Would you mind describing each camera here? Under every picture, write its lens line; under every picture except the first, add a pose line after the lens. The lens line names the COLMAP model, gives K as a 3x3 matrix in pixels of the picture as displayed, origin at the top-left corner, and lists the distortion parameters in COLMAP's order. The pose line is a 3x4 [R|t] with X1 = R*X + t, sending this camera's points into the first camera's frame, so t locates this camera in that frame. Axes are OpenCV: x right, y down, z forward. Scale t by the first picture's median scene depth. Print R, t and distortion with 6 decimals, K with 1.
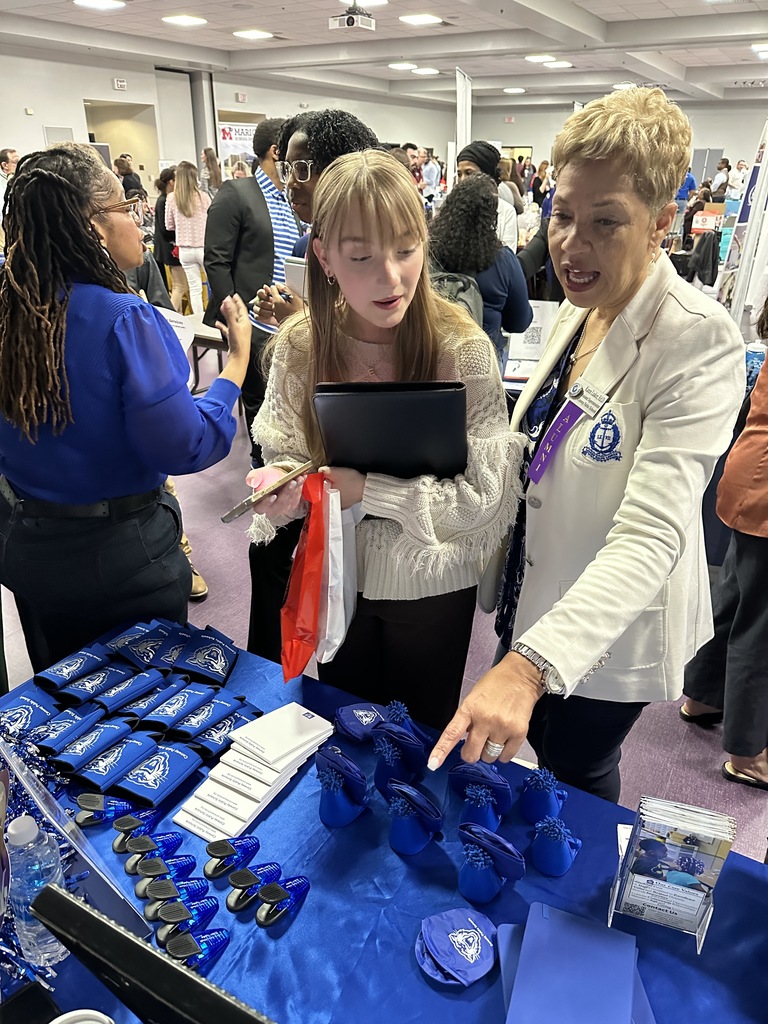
lens RADIAL K [[731.3, 0, 378.4], [0, 731.3, 516.5], [0, 0, 1]] dist [0.017128, -0.030808]
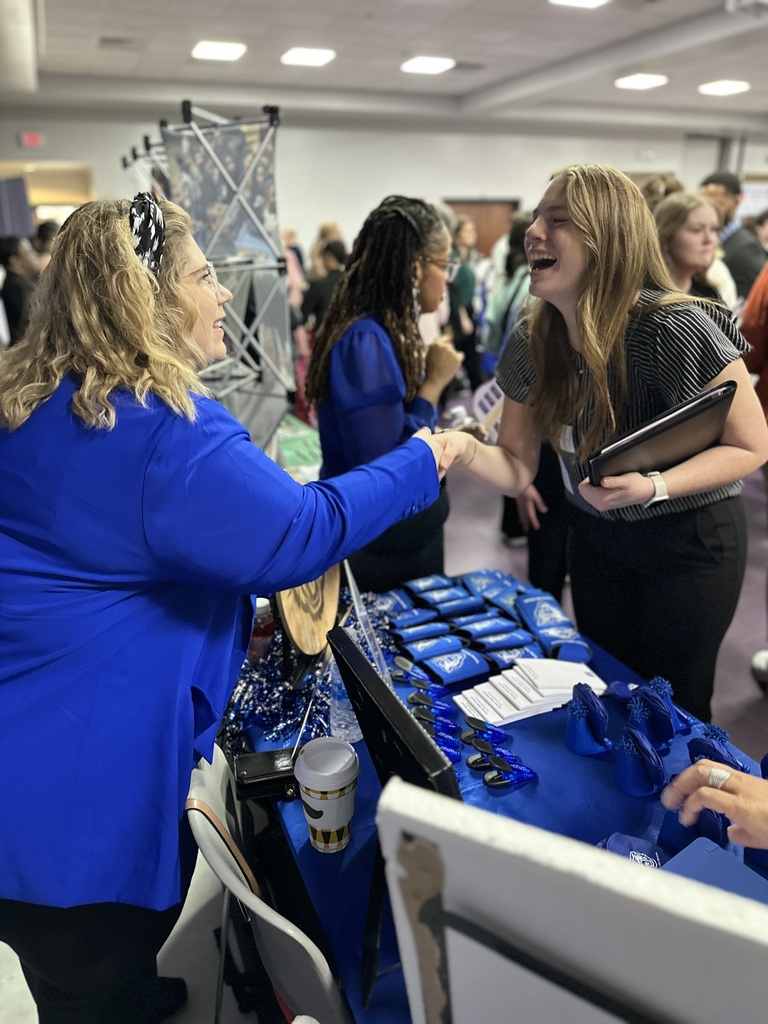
lens RADIAL K [[731.3, 0, 364.3], [0, 731.3, 531.3], [0, 0, 1]] dist [0.017128, -0.030808]
pose [[0.799408, 0.202596, -0.565599, 0.234515], [-0.237971, 0.971204, 0.011539, 0.138949], [0.551649, 0.125372, 0.824600, -0.156649]]
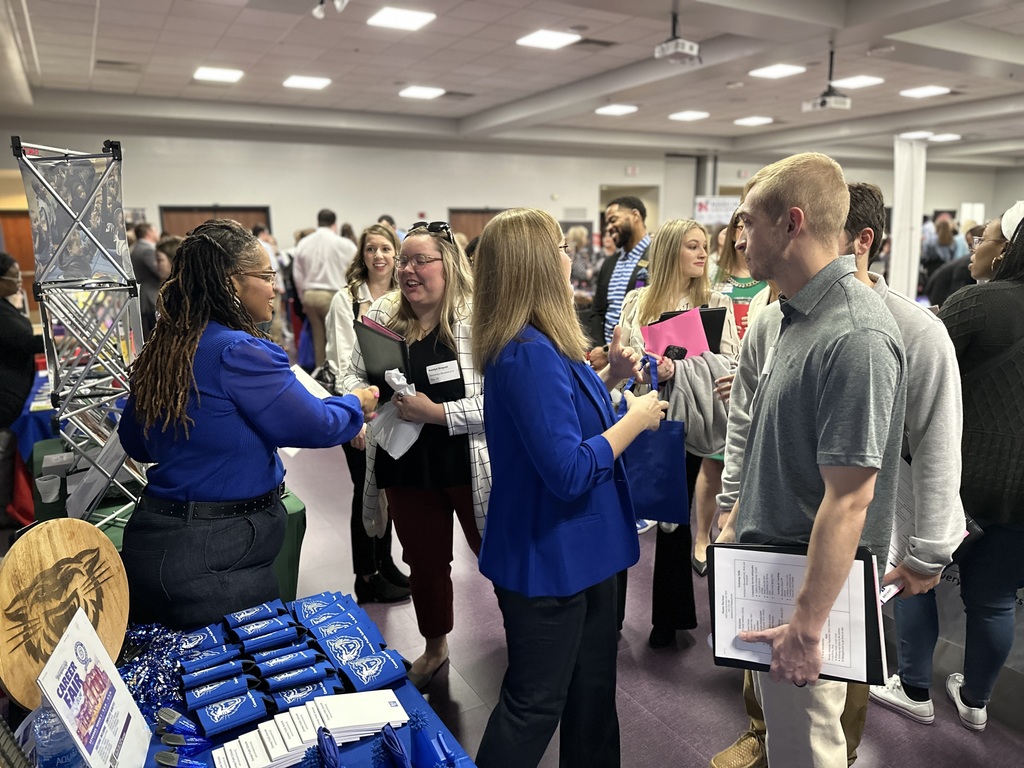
lens RADIAL K [[731.3, 0, 515.6], [0, 731.3, 381.4], [0, 0, 1]] dist [0.017128, -0.030808]
pose [[0.875330, 0.073198, -0.477953, 0.596126], [-0.187993, 0.962225, -0.196930, -0.014849], [0.445483, 0.262230, 0.856026, 0.056168]]
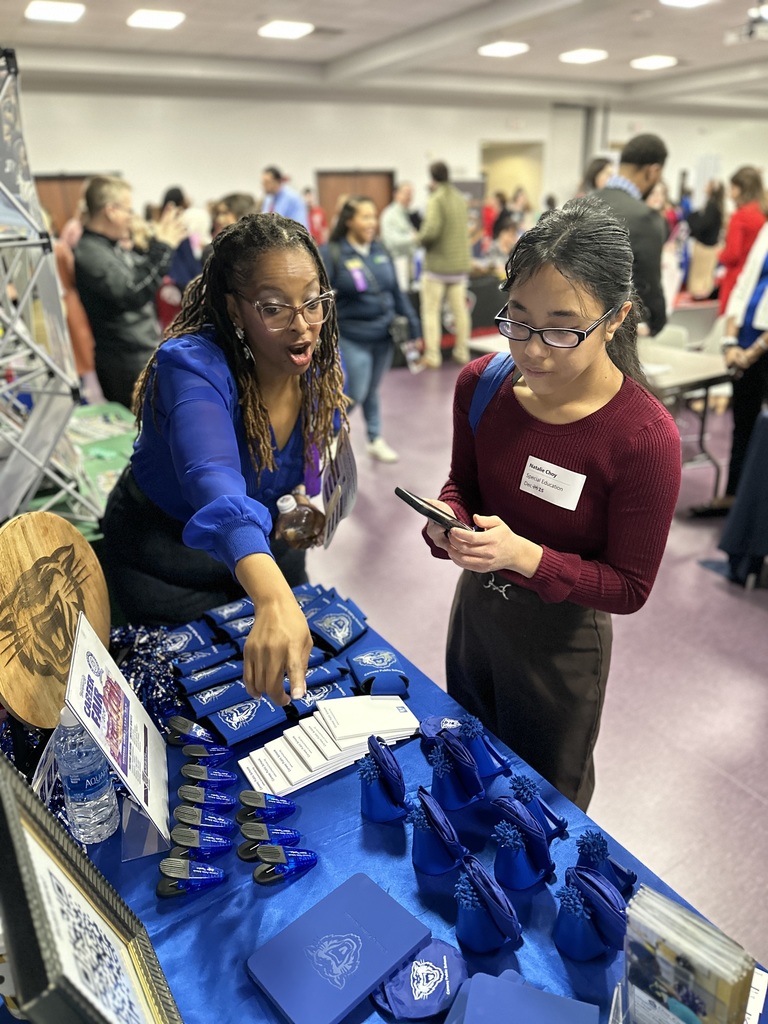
lens RADIAL K [[731.3, 0, 381.2], [0, 731.3, 517.6], [0, 0, 1]] dist [0.017128, -0.030808]
pose [[0.882338, 0.148233, -0.446661, 0.290691], [-0.166498, 0.986040, -0.001666, 0.030518], [0.440179, 0.075838, 0.894702, 0.107825]]
